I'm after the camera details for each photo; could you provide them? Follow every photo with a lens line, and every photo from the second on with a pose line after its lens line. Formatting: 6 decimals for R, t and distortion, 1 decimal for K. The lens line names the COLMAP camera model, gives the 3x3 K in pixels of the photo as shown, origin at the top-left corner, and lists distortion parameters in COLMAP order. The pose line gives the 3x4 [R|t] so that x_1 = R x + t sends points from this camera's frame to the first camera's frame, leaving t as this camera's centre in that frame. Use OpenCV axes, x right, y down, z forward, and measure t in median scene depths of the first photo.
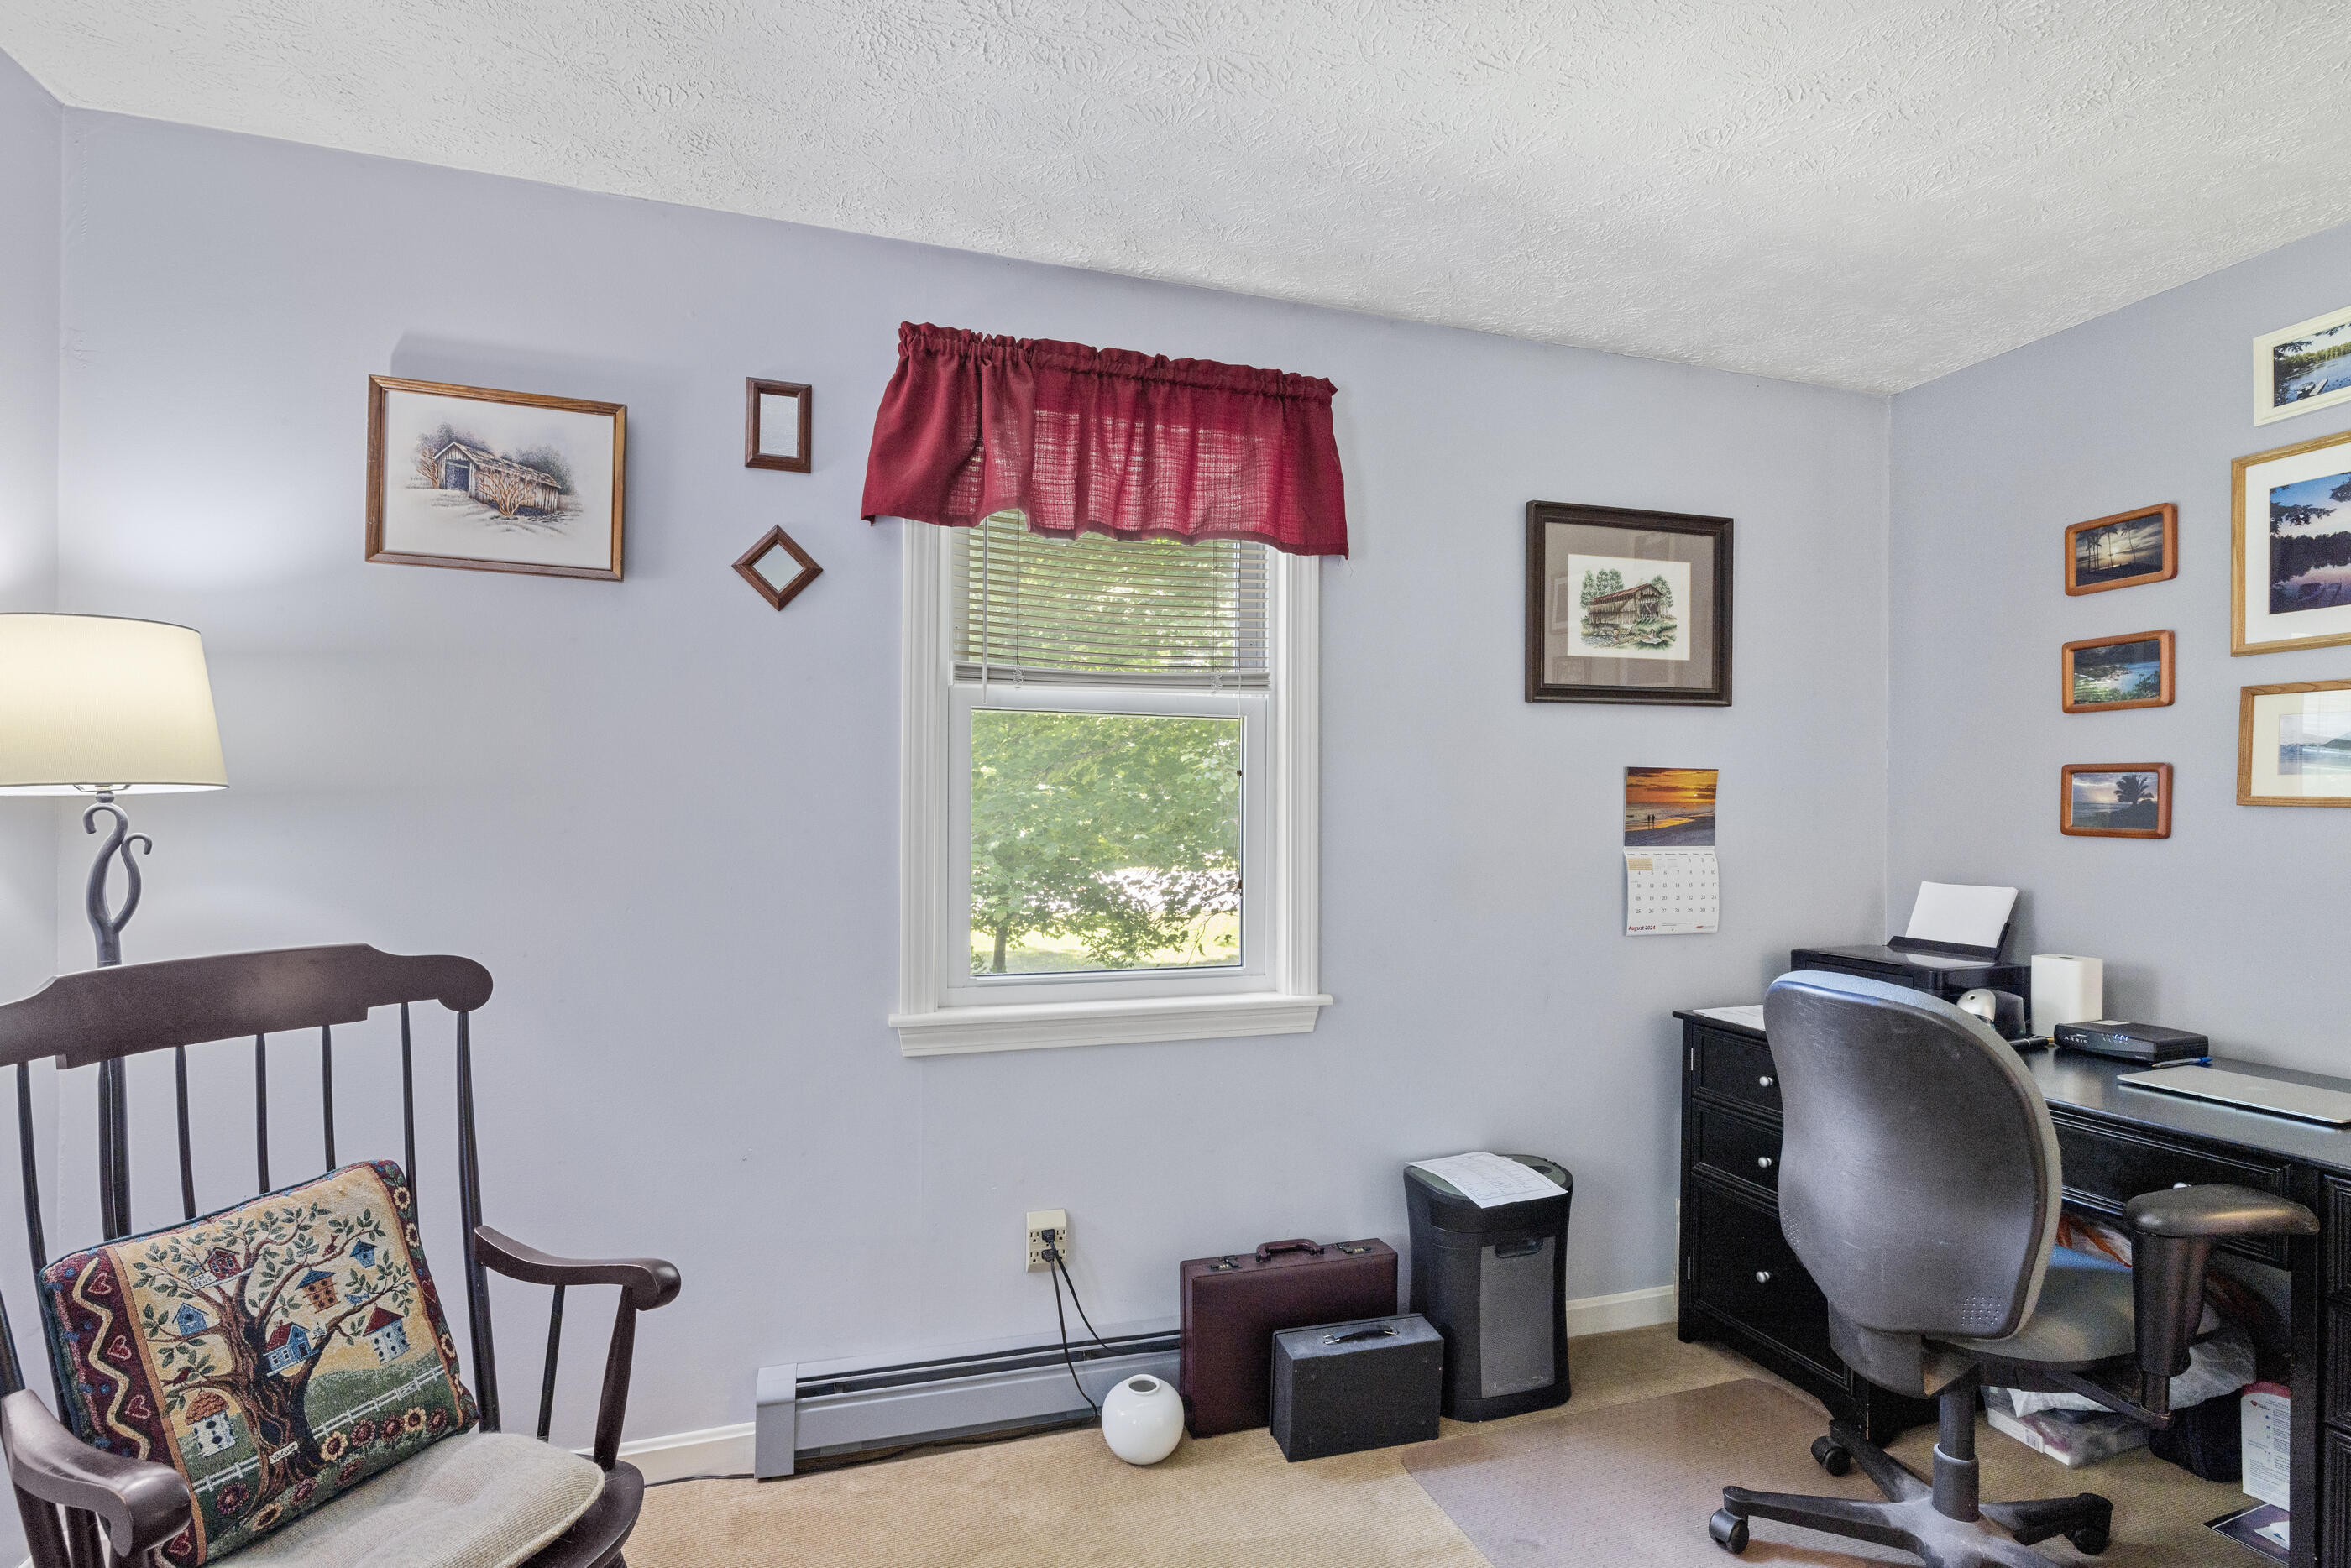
lens RADIAL K [[1128.9, 0, 1188.6], [0, 1128.9, 802.2], [0, 0, 1]] dist [-0.001083, 0.000273]
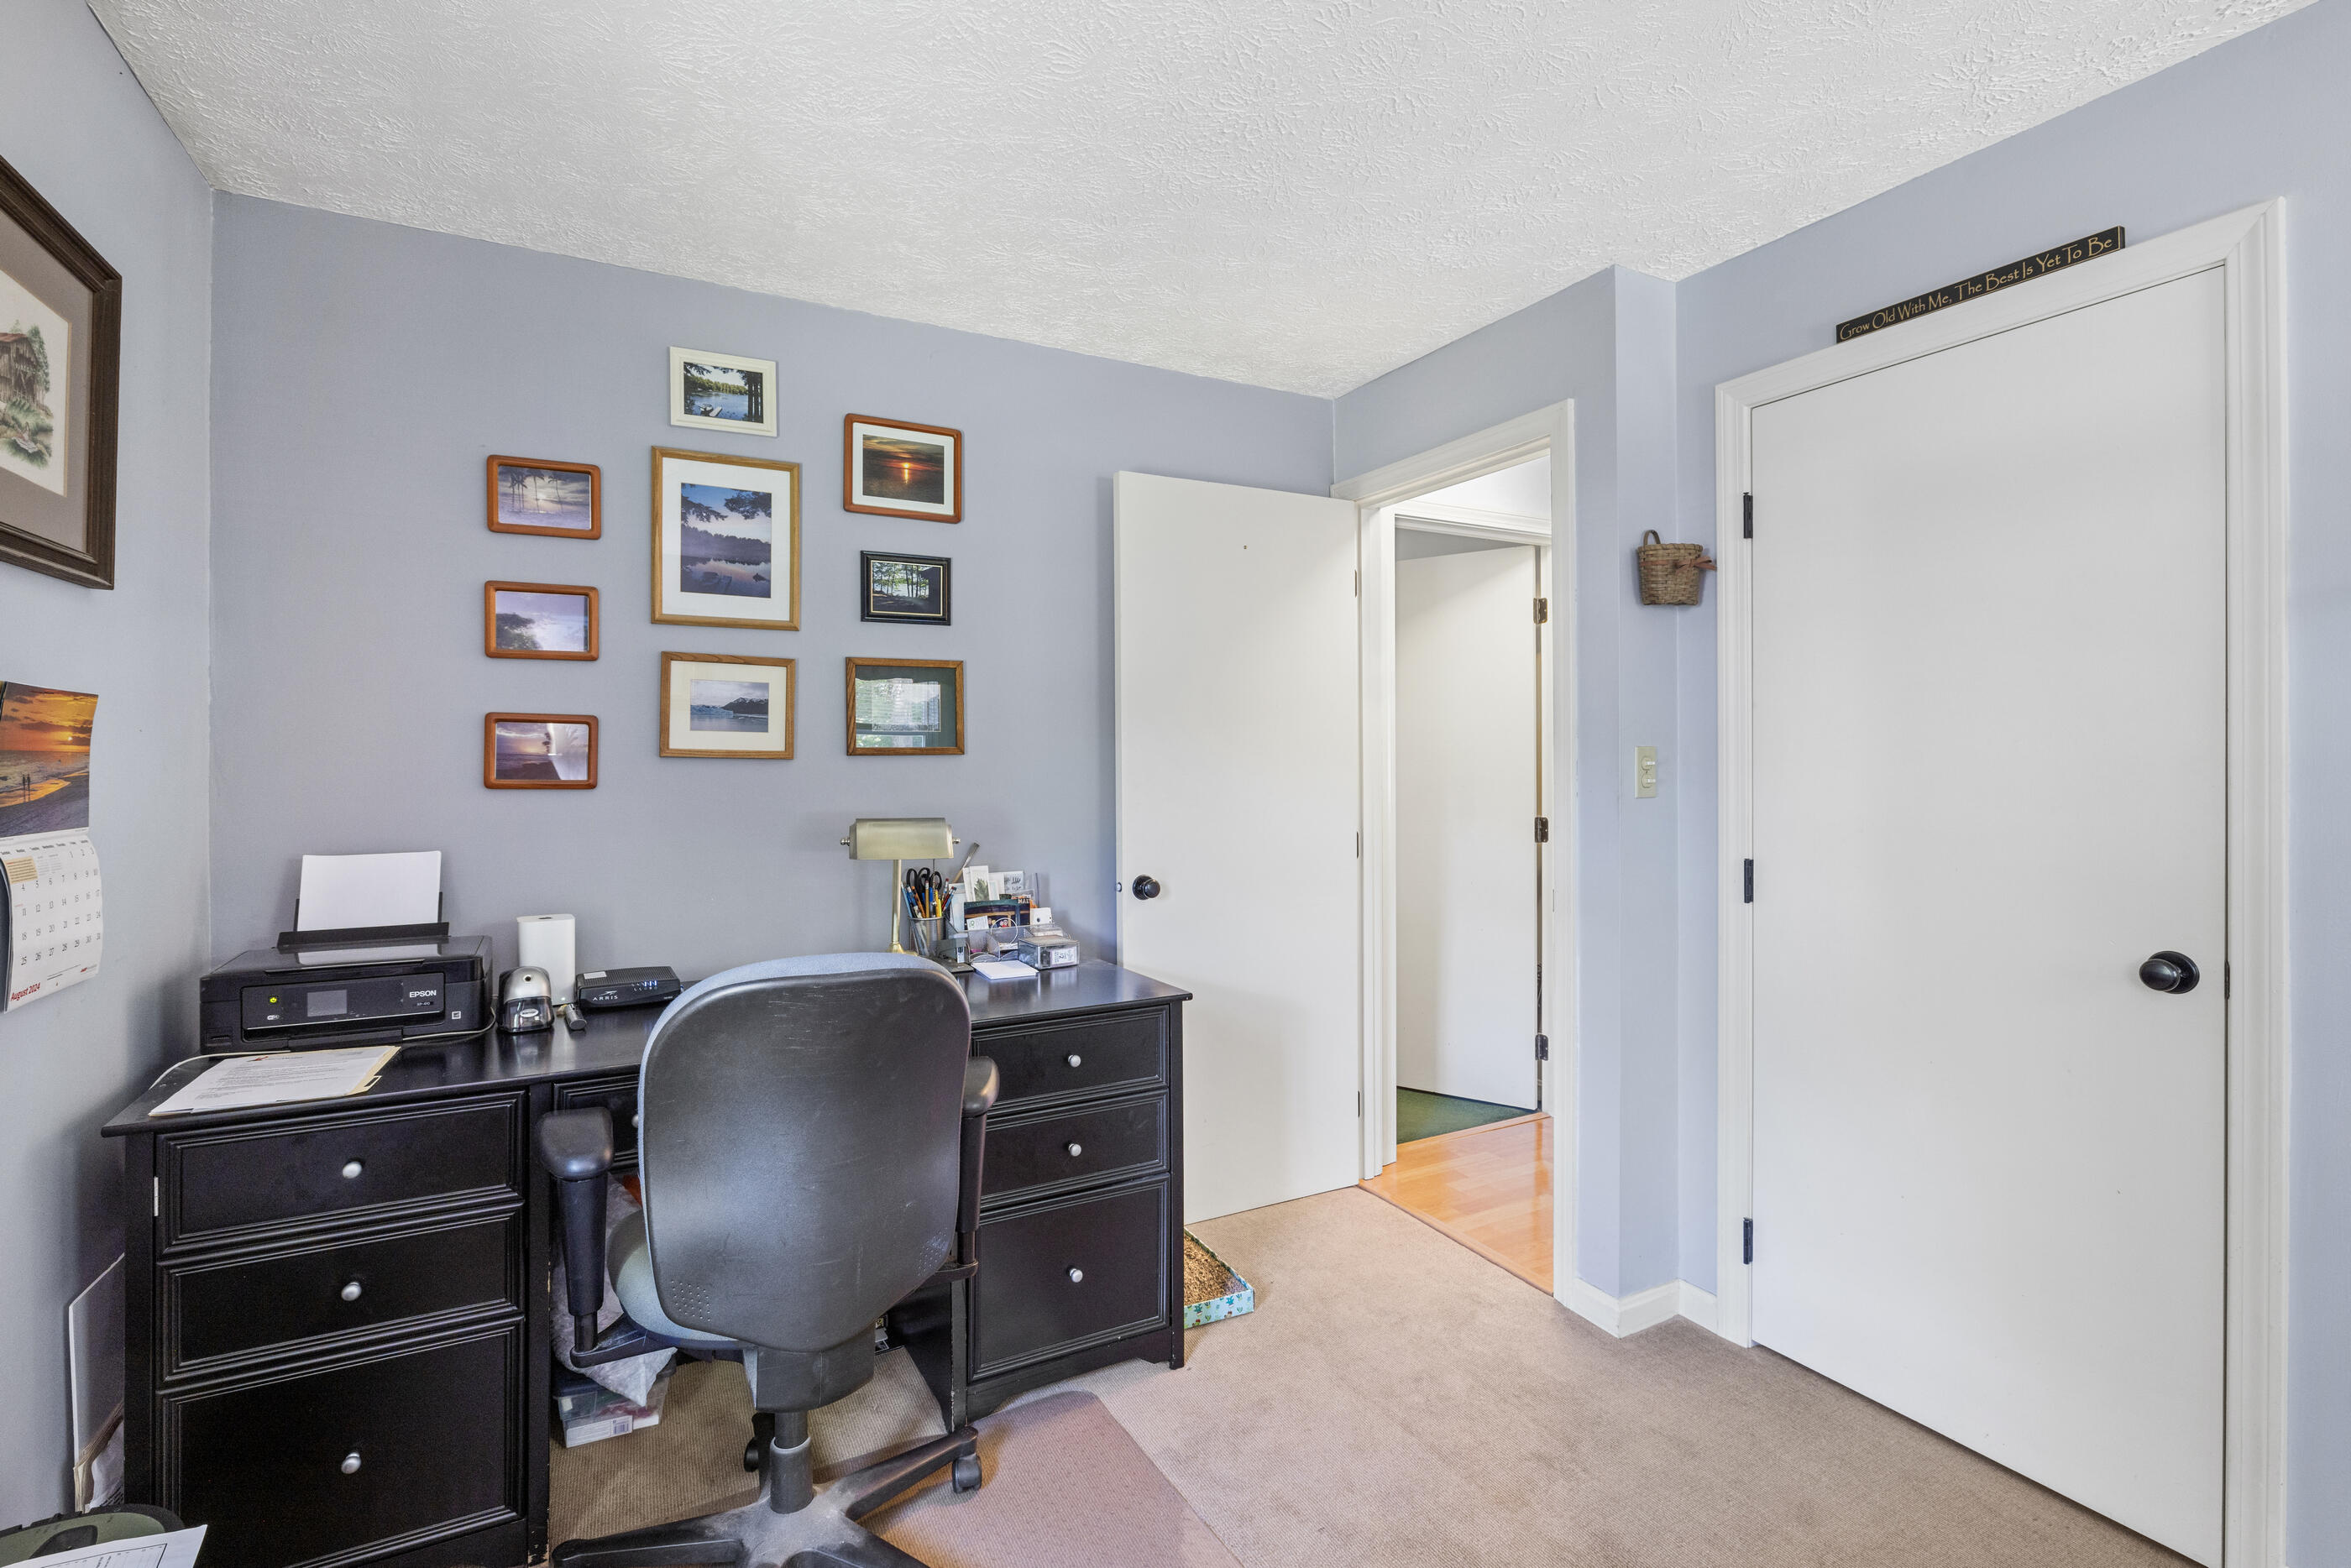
lens RADIAL K [[1088.6, 0, 1170.4], [0, 1088.6, 752.3], [0, 0, 1]] dist [-0.000160, 0.000209]
pose [[-0.170660, 0.001942, 0.985328, -0.214031], [-0.006101, 0.999977, -0.003027, -0.001478], [-0.985311, -0.006528, -0.170644, 0.658125]]
